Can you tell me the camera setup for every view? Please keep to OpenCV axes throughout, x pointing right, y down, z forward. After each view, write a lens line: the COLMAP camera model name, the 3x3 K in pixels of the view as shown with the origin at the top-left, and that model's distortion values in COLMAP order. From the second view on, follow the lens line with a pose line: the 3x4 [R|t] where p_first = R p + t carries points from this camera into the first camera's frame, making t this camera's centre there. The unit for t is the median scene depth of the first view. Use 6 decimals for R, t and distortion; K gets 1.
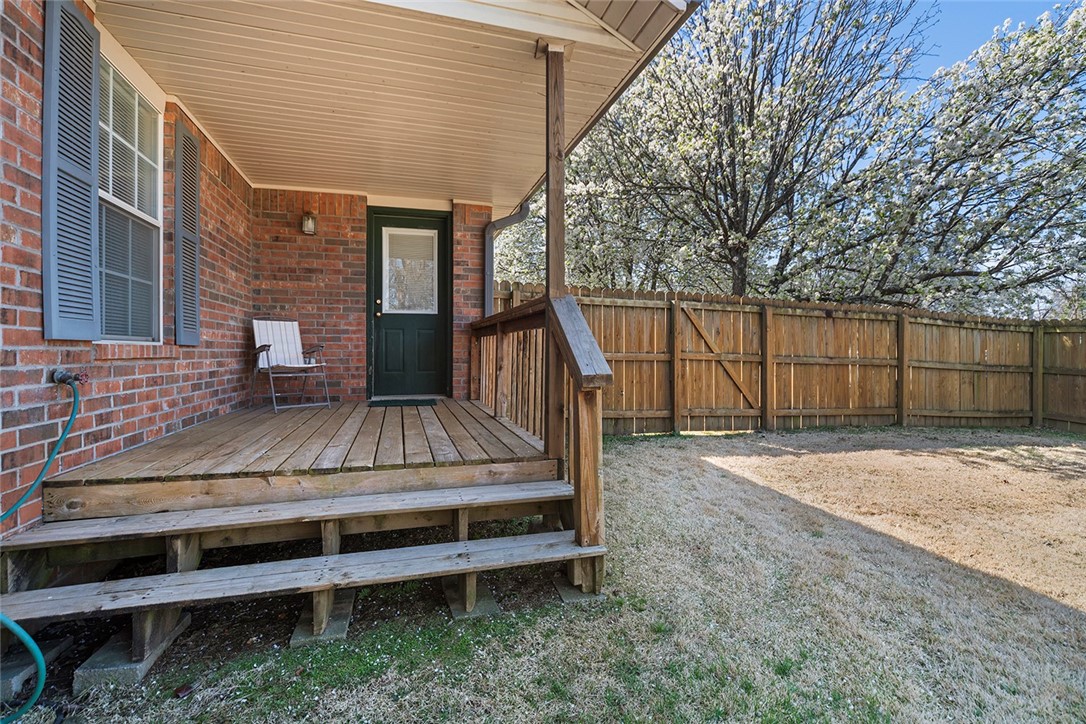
lens RADIAL K [[506.9, 0, 544.4], [0, 506.9, 353.9], [0, 0, 1]] dist [-0.002776, -0.000664]
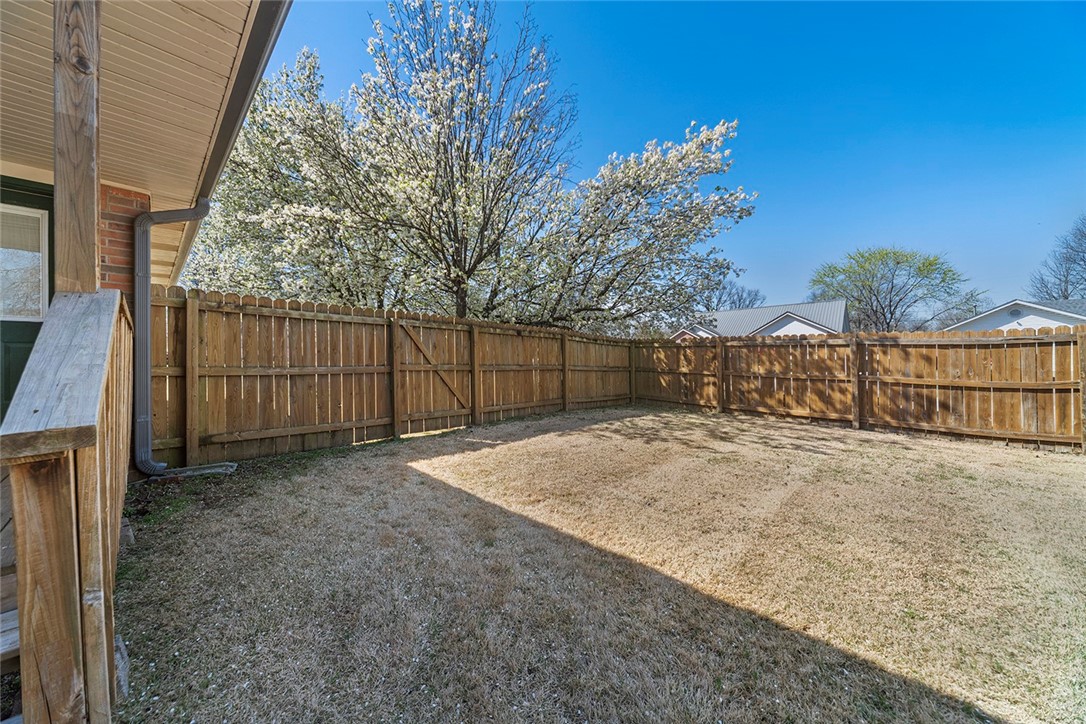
lens RADIAL K [[367.9, 0, 543.0], [0, 367.9, 362.0], [0, 0, 1]] dist [0.000566, -0.001126]
pose [[0.855680, -0.021430, 0.517061, 0.107011], [0.021214, 0.999755, 0.006328, -0.006535], [-0.517070, 0.005554, 0.855925, 0.125926]]
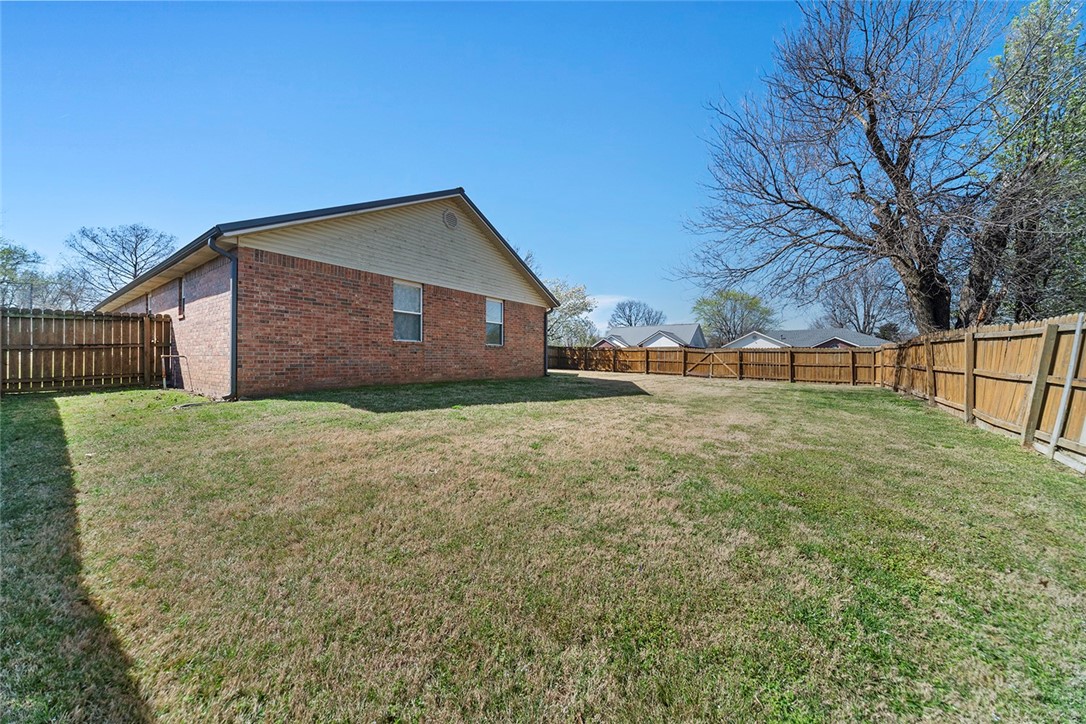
lens RADIAL K [[367.9, 0, 543.0], [0, 367.9, 362.0], [0, 0, 1]] dist [0.000566, -0.001126]
pose [[0.779803, -0.005501, 0.626001, -1.897420], [0.001955, 0.999978, 0.006353, 0.068249], [-0.626022, -0.003730, 0.779797, -2.316160]]
